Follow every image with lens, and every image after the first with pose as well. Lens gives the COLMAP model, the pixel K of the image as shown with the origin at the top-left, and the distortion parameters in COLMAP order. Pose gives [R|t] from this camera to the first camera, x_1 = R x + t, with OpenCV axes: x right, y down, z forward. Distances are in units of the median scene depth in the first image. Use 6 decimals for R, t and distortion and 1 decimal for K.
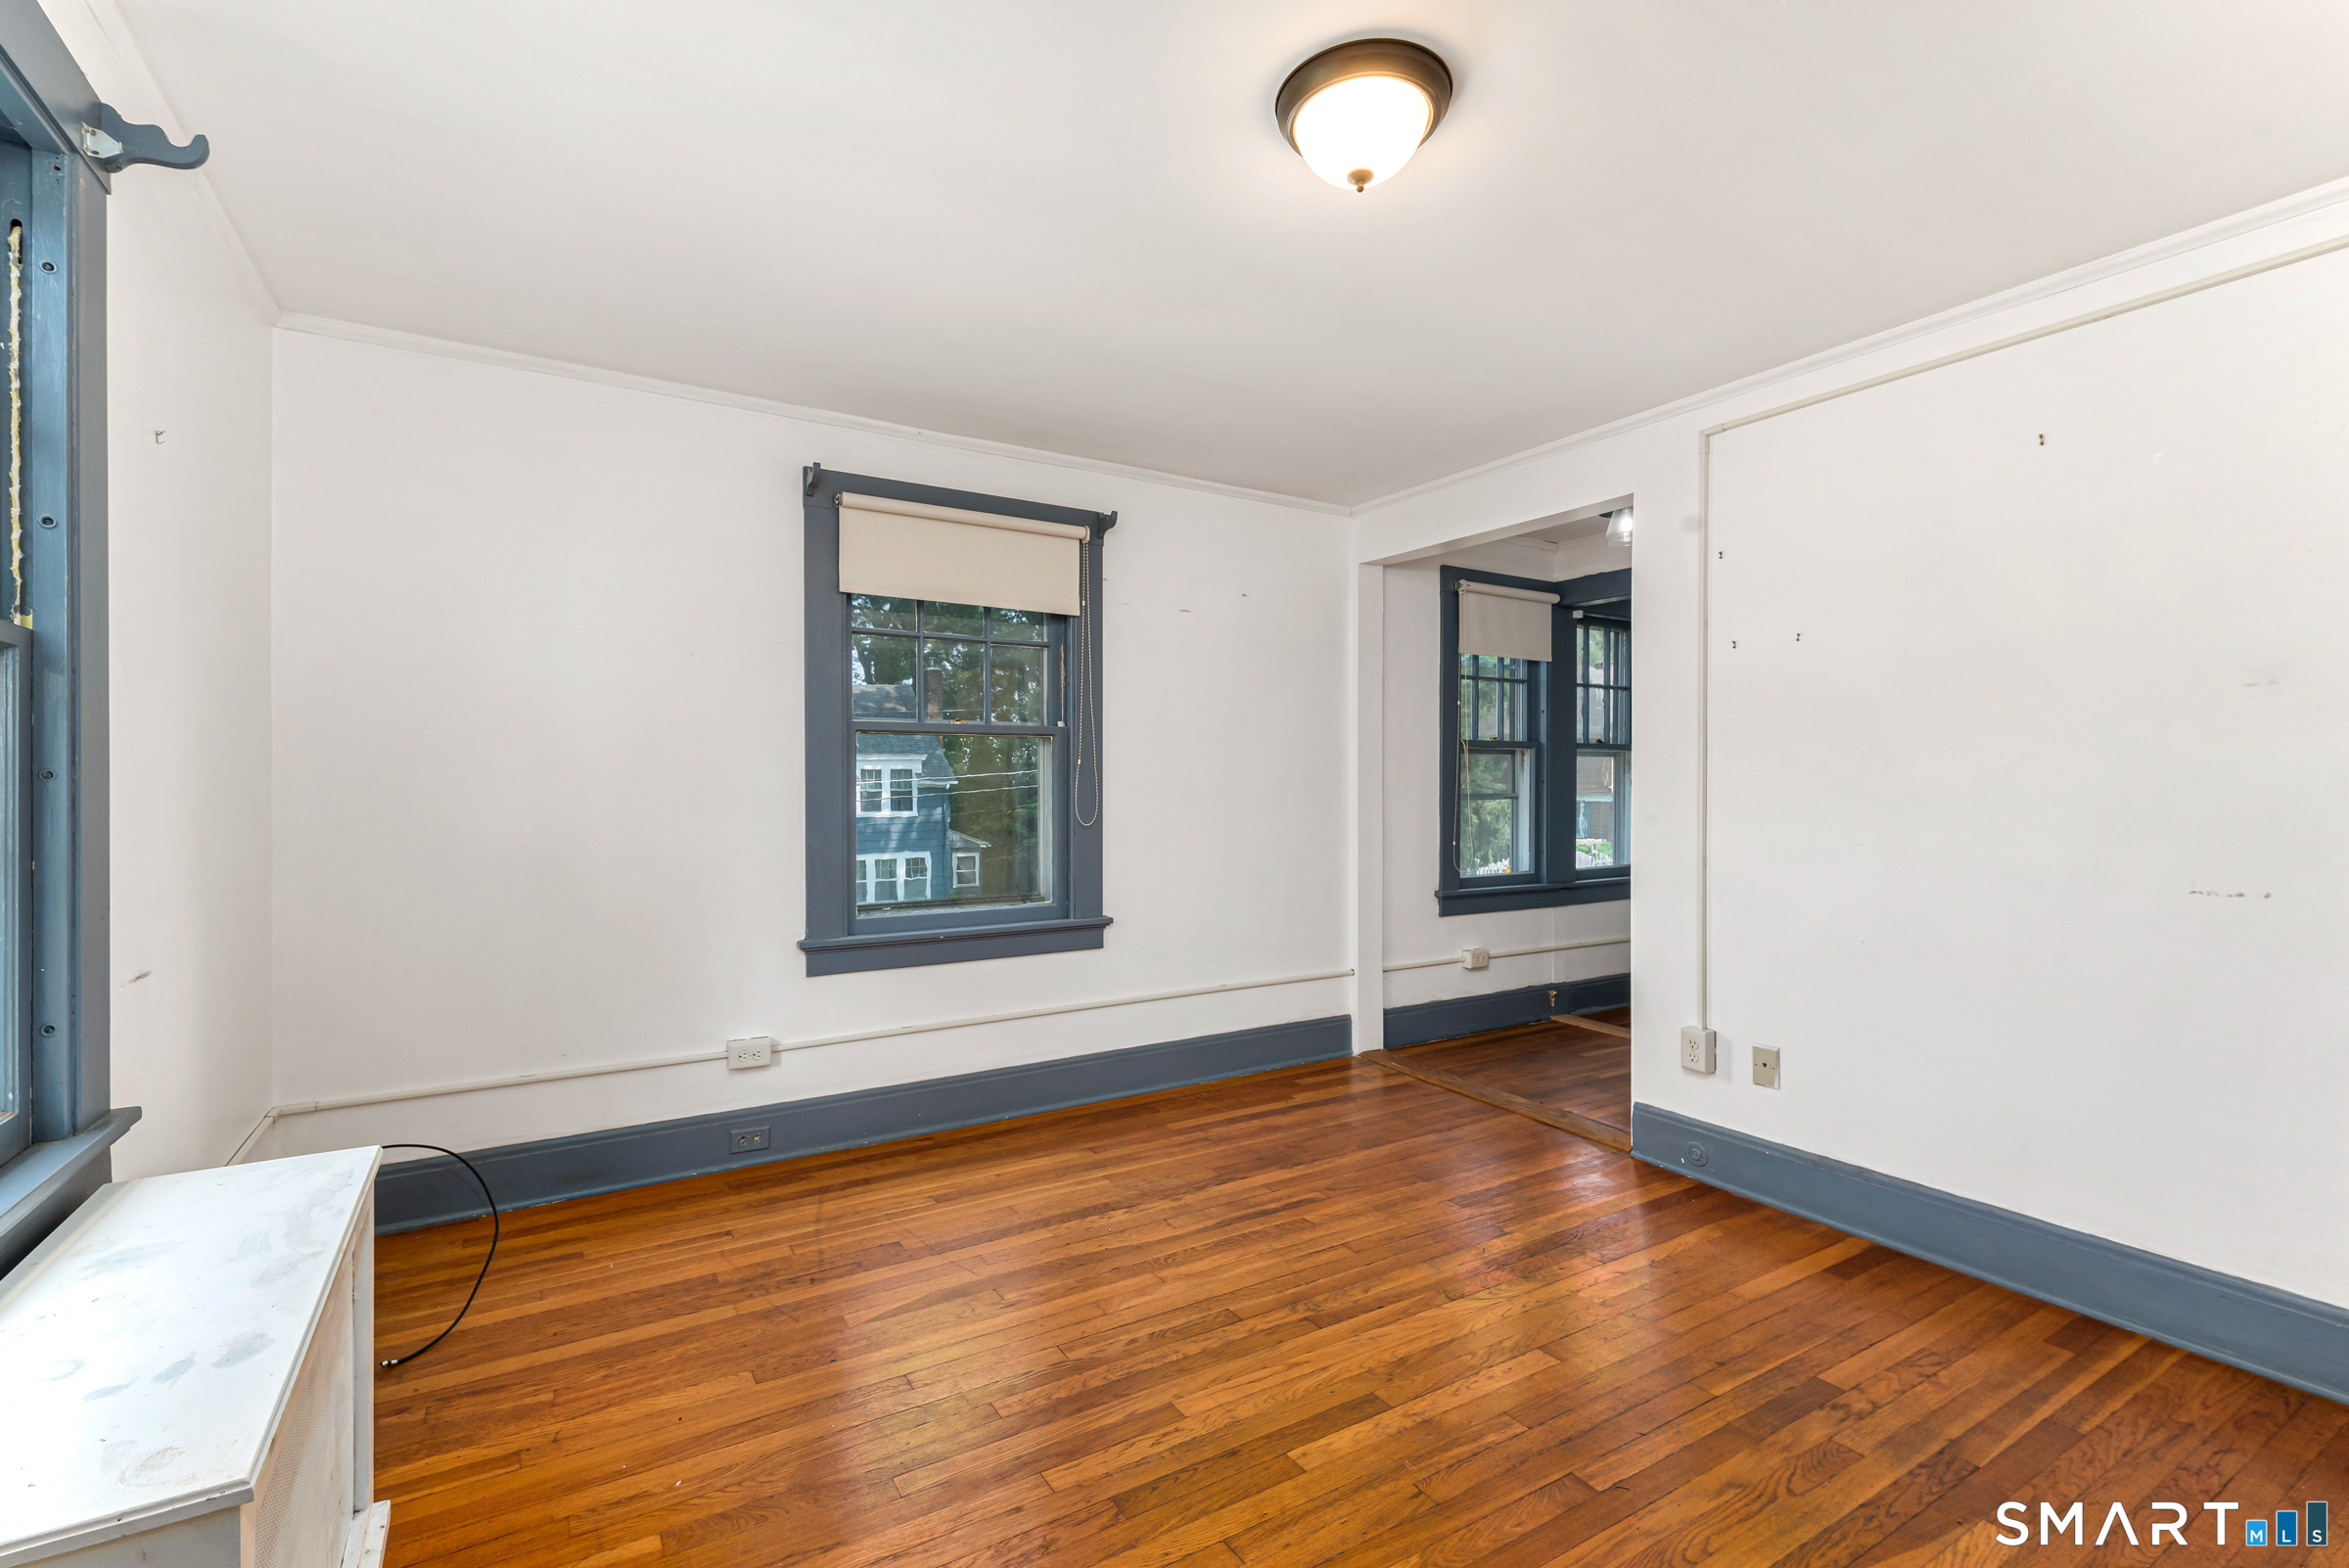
lens RADIAL K [[1034.5, 0, 1155.0], [0, 1034.5, 798.9], [0, 0, 1]] dist [0.003720, -0.000140]
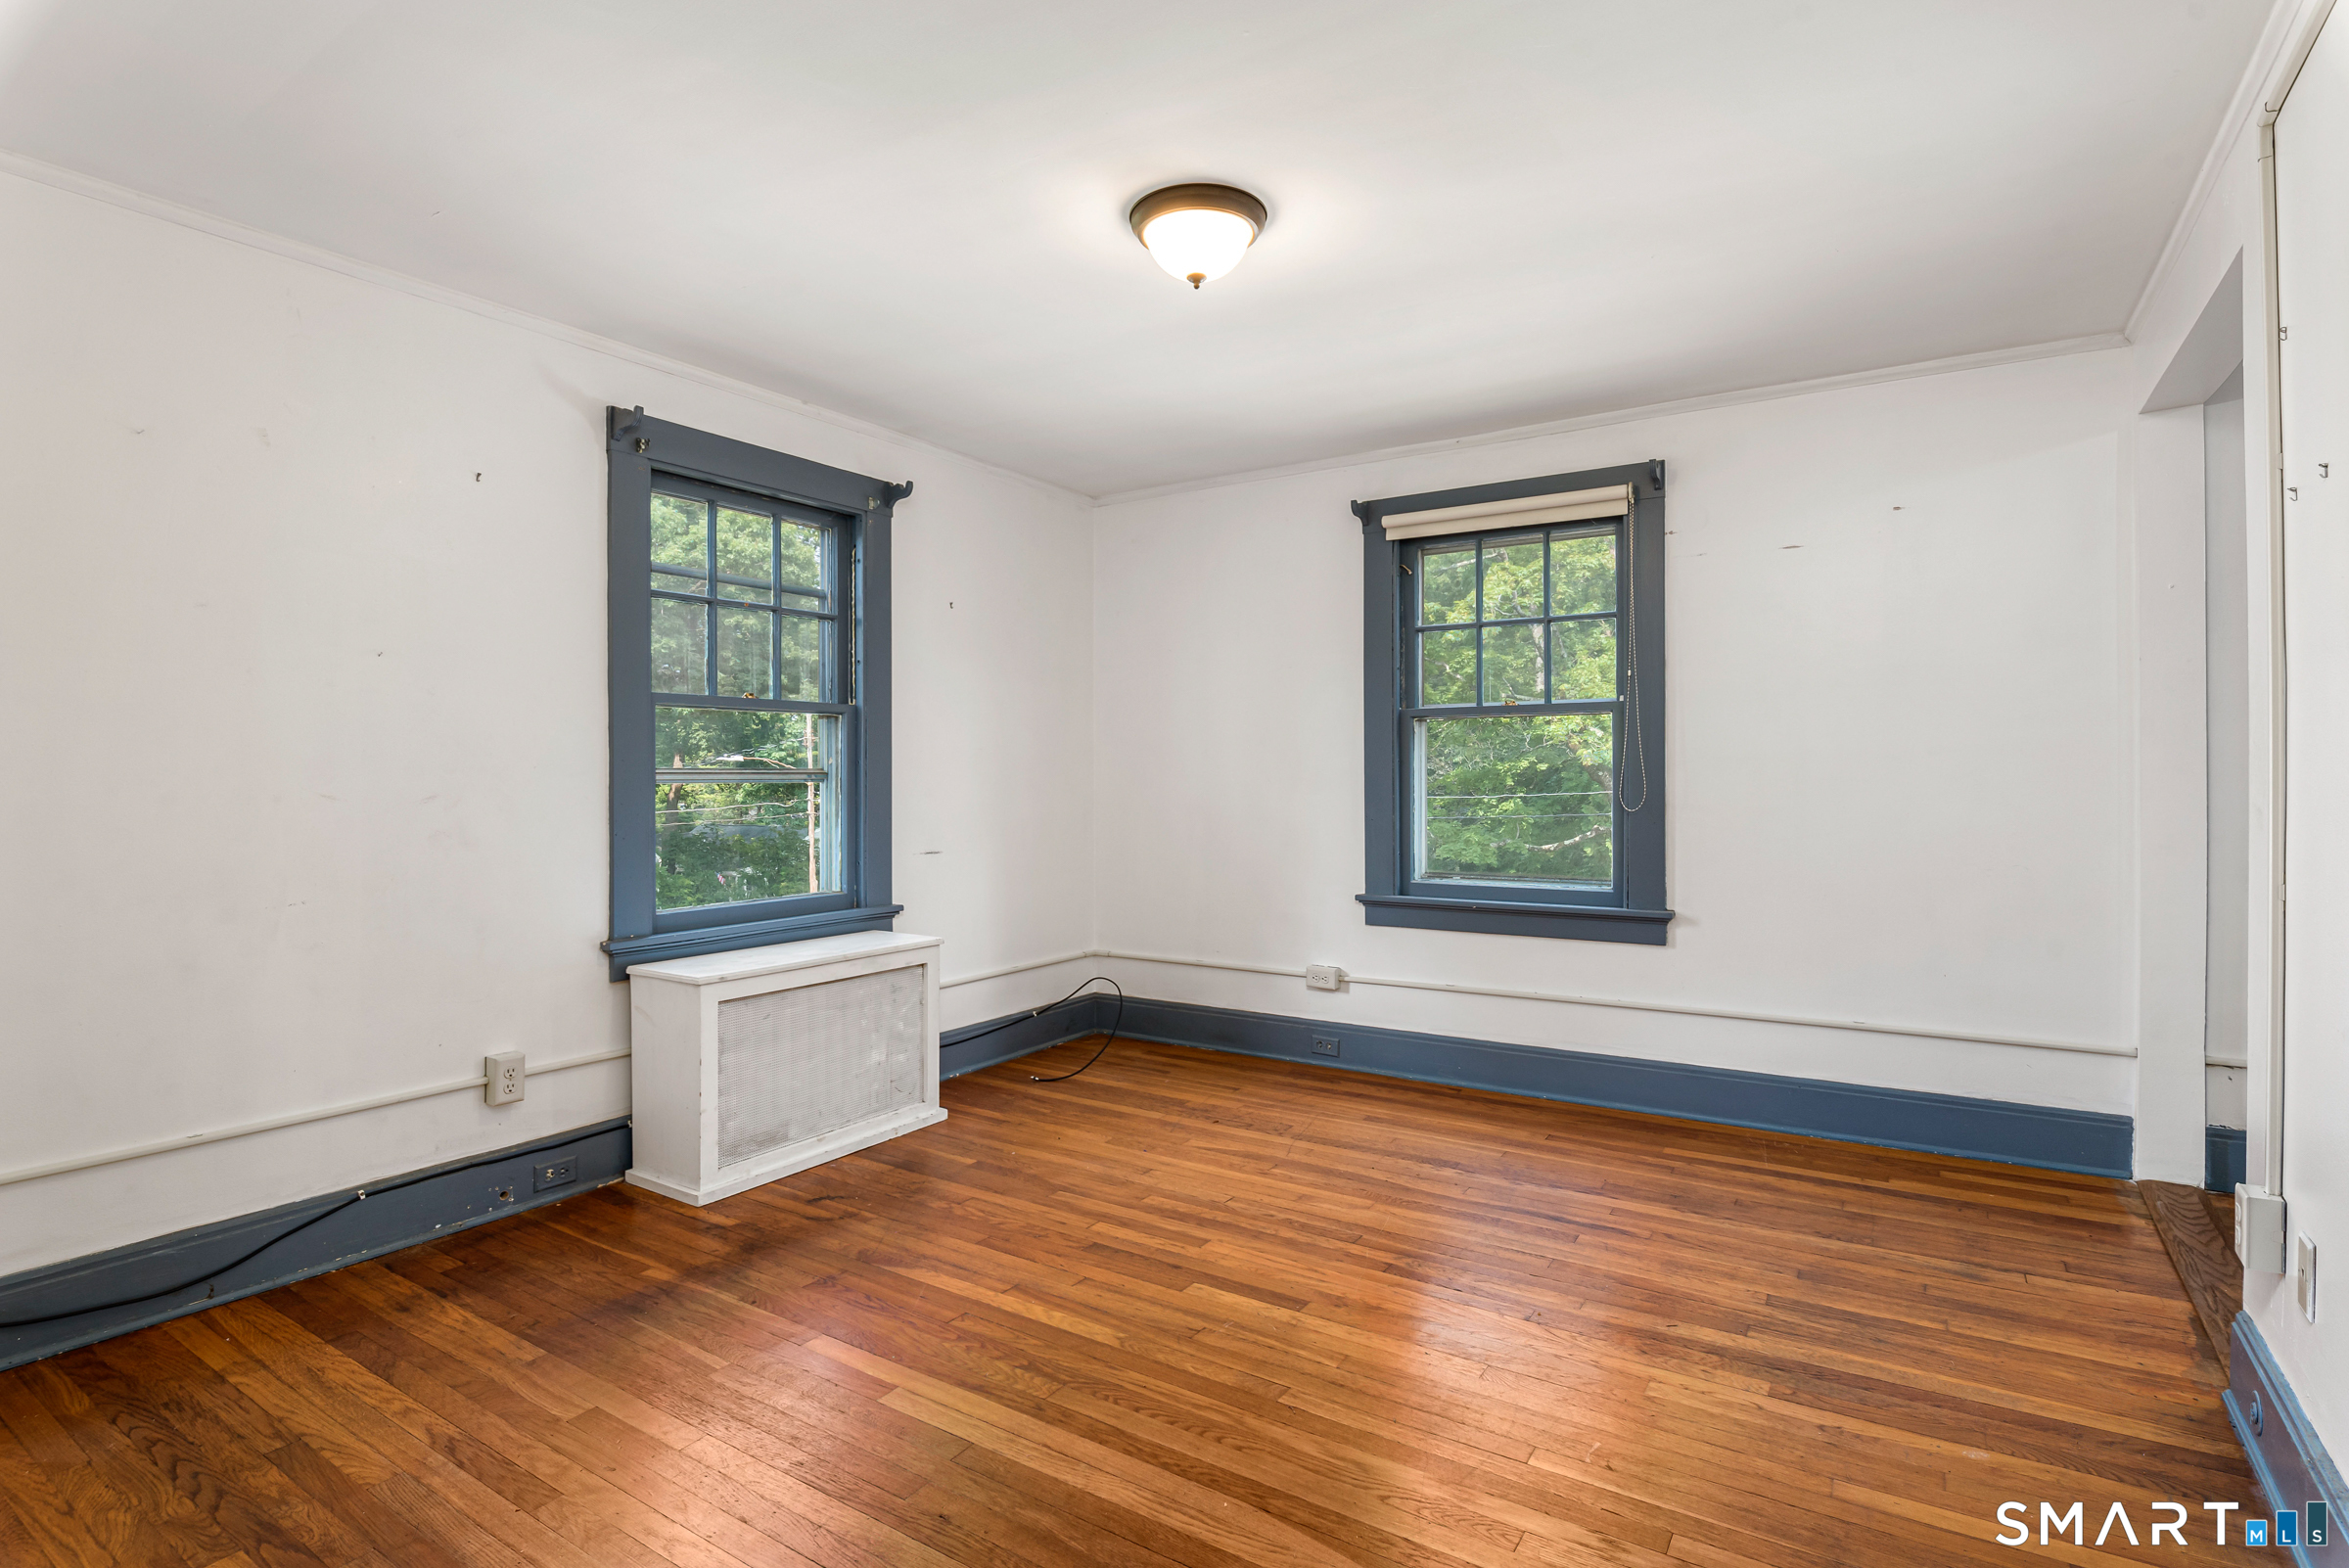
lens RADIAL K [[1172.9, 0, 1133.3], [0, 1172.9, 775.9], [0, 0, 1]] dist [-0.023725, -0.000313]
pose [[0.416419, 0.001516, -0.909172, 0.806057], [-0.009904, 0.999947, -0.002868, 0.004402], [0.909119, 0.010199, 0.416412, 0.183522]]
